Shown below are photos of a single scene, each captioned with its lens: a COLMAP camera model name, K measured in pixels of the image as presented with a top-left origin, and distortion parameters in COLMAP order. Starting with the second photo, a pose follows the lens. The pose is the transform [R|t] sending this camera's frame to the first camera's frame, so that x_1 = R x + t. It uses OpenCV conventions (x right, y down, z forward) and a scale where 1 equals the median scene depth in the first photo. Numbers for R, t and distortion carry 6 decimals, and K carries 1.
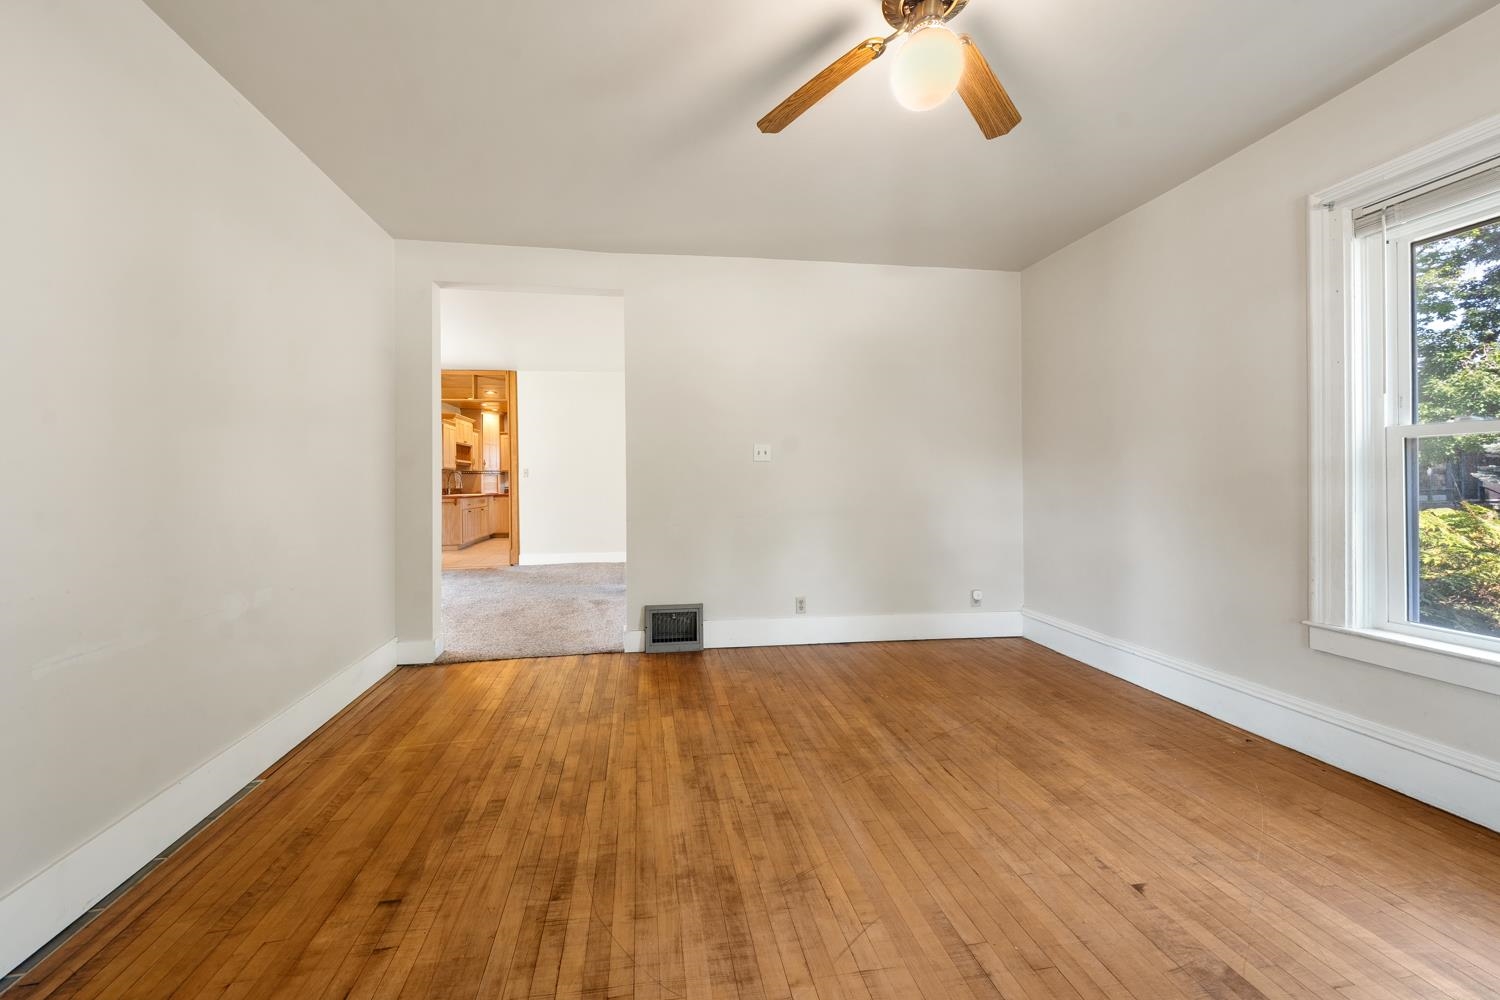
lens RADIAL K [[530.3, 0, 724.7], [0, 530.3, 480.7], [0, 0, 1]] dist [-0.002642, -0.000088]
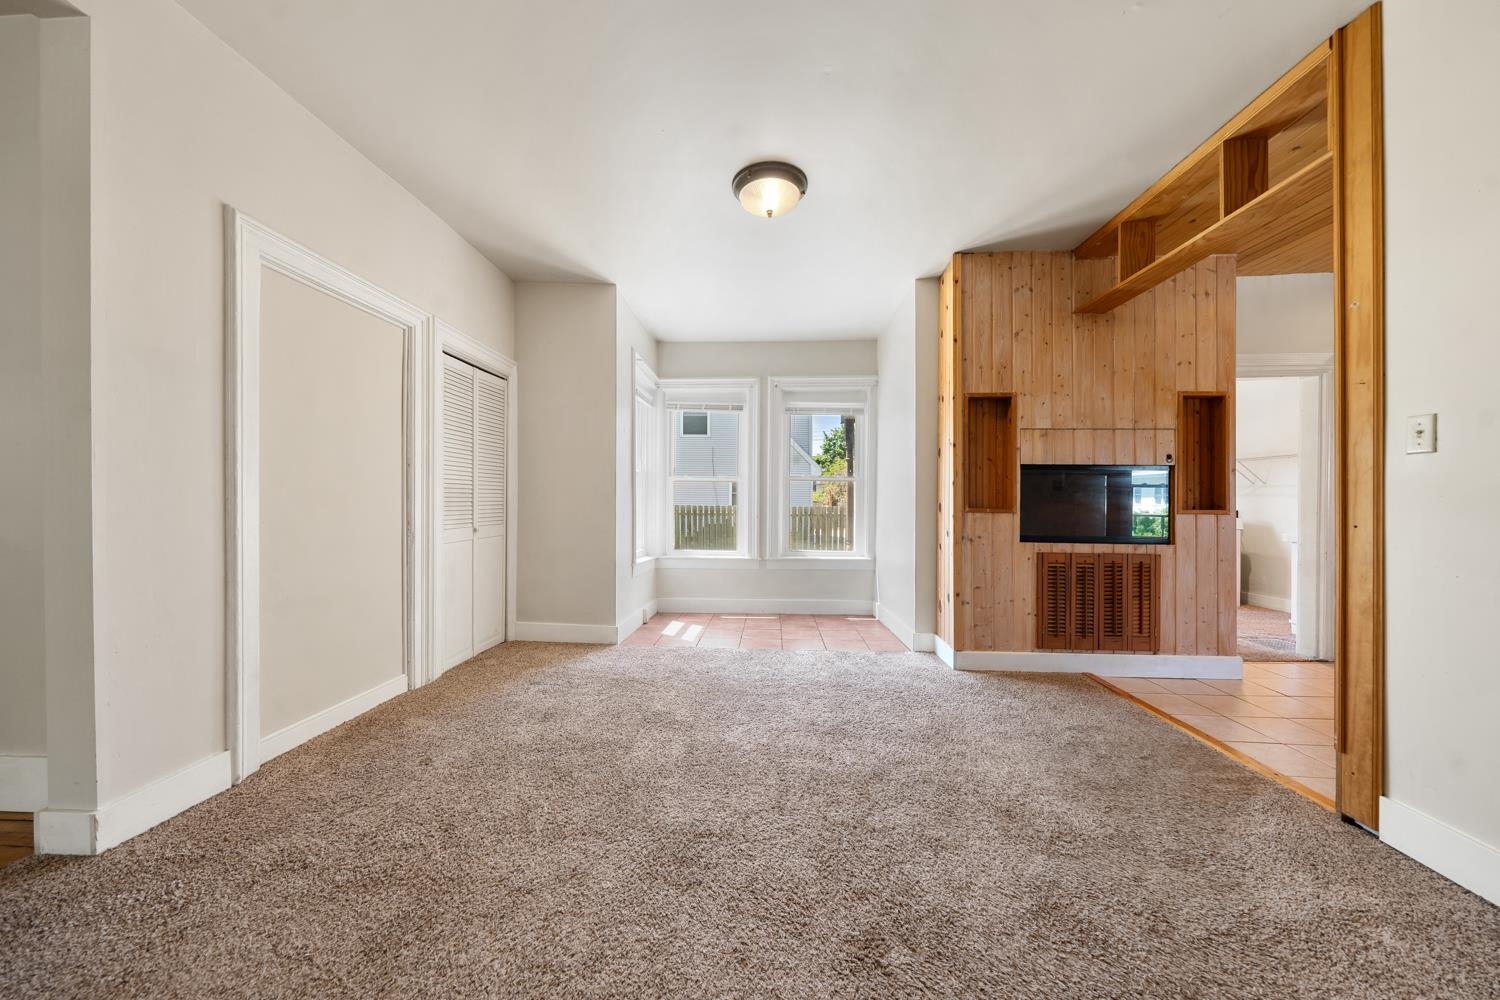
lens RADIAL K [[513.5, 0, 752.9], [0, 513.5, 500.4], [0, 0, 1]] dist [-0.001997, -0.000051]
pose [[-0.207599, 0.003575, -0.978208, -0.086849], [-0.006207, 0.999968, 0.004972, 0.010411], [0.978194, 0.007104, -0.207570, 0.592550]]
